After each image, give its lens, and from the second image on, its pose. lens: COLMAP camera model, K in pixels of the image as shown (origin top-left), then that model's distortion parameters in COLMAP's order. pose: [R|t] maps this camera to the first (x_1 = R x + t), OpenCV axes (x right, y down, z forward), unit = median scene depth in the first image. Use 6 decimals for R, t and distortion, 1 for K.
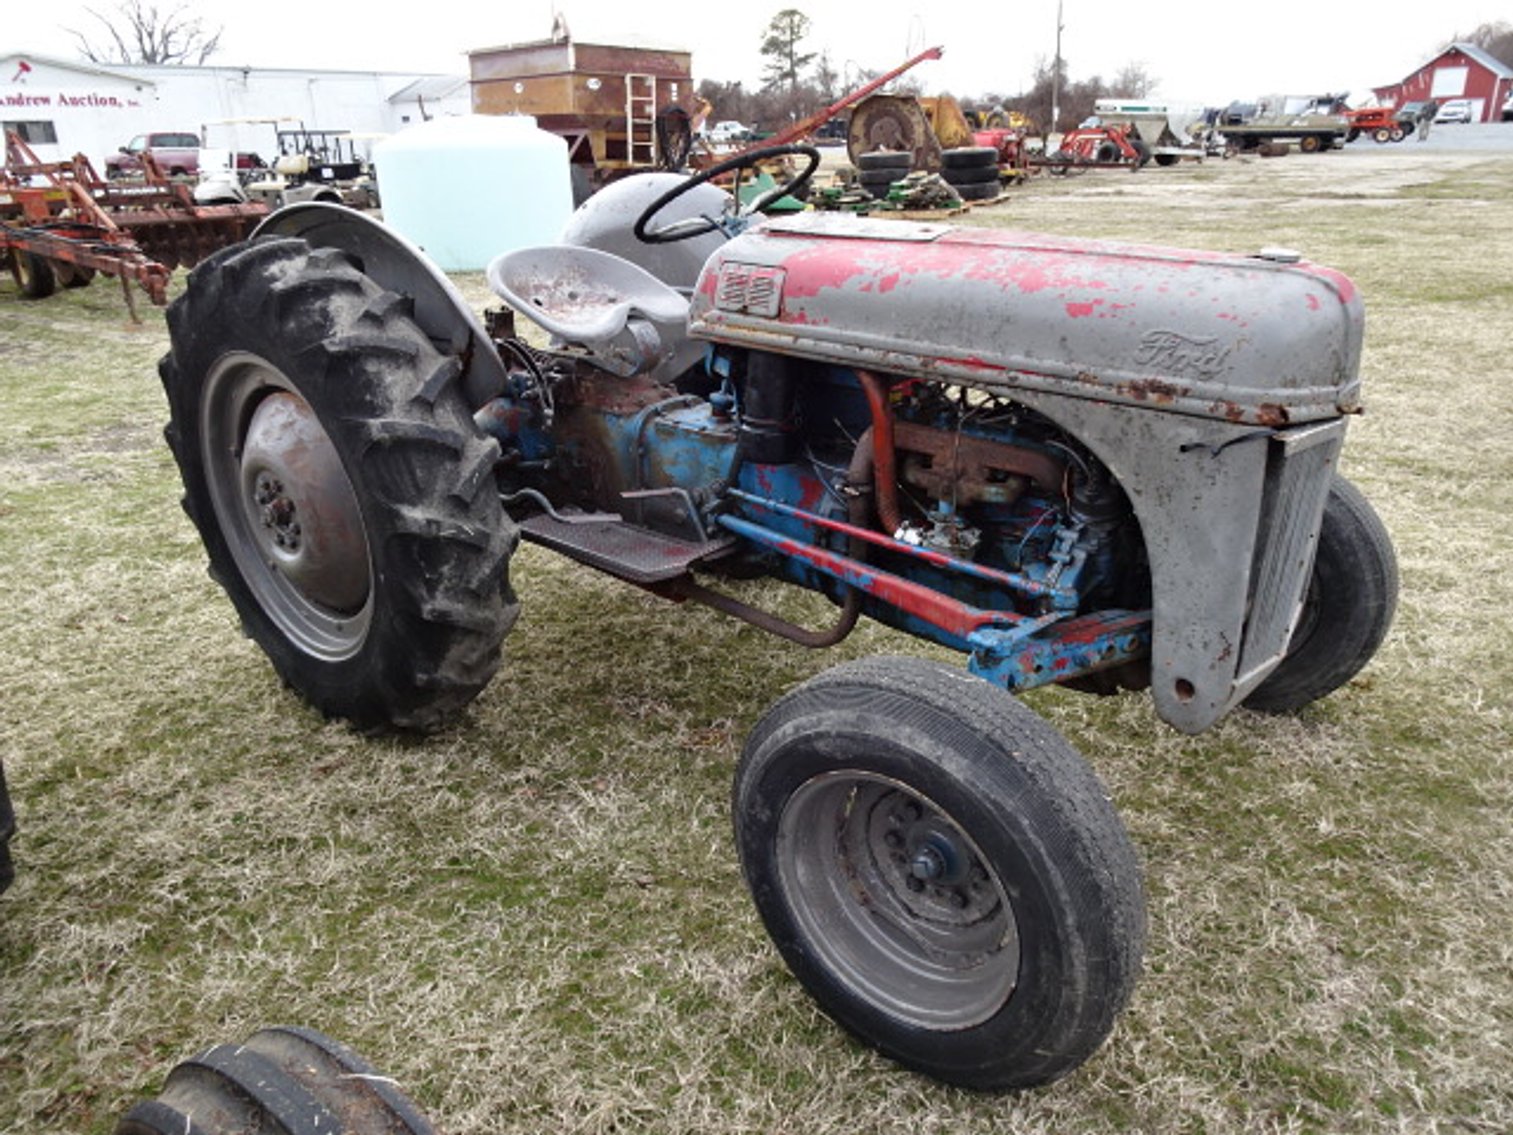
lens RADIAL K [[1068.7, 0, 755.4], [0, 1068.7, 566.0], [0, 0, 1]] dist [0.011880, 0.003518]
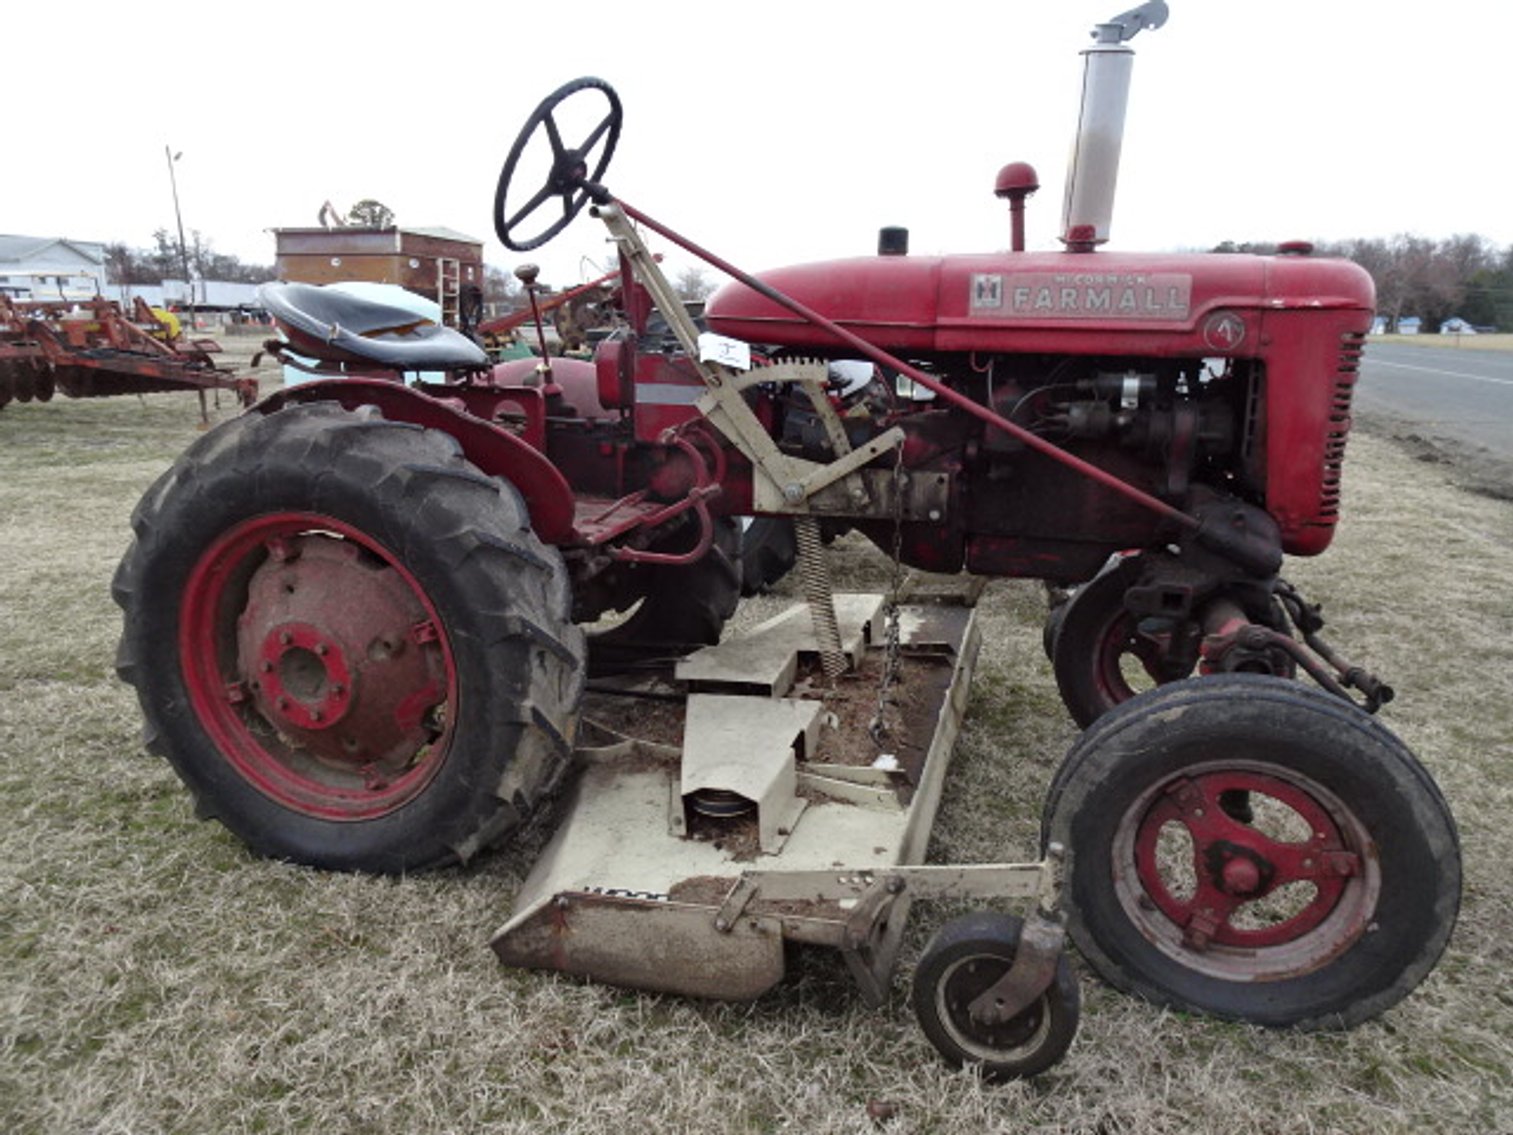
lens RADIAL K [[1068.7, 0, 756.1], [0, 1068.7, 567.6], [0, 0, 1]] dist [0.011880, 0.003518]
pose [[0.928271, -0.041962, 0.369530, -0.242364], [0.100263, 0.985061, -0.140004, 0.102320], [-0.358135, 0.167012, 0.918611, -0.206062]]
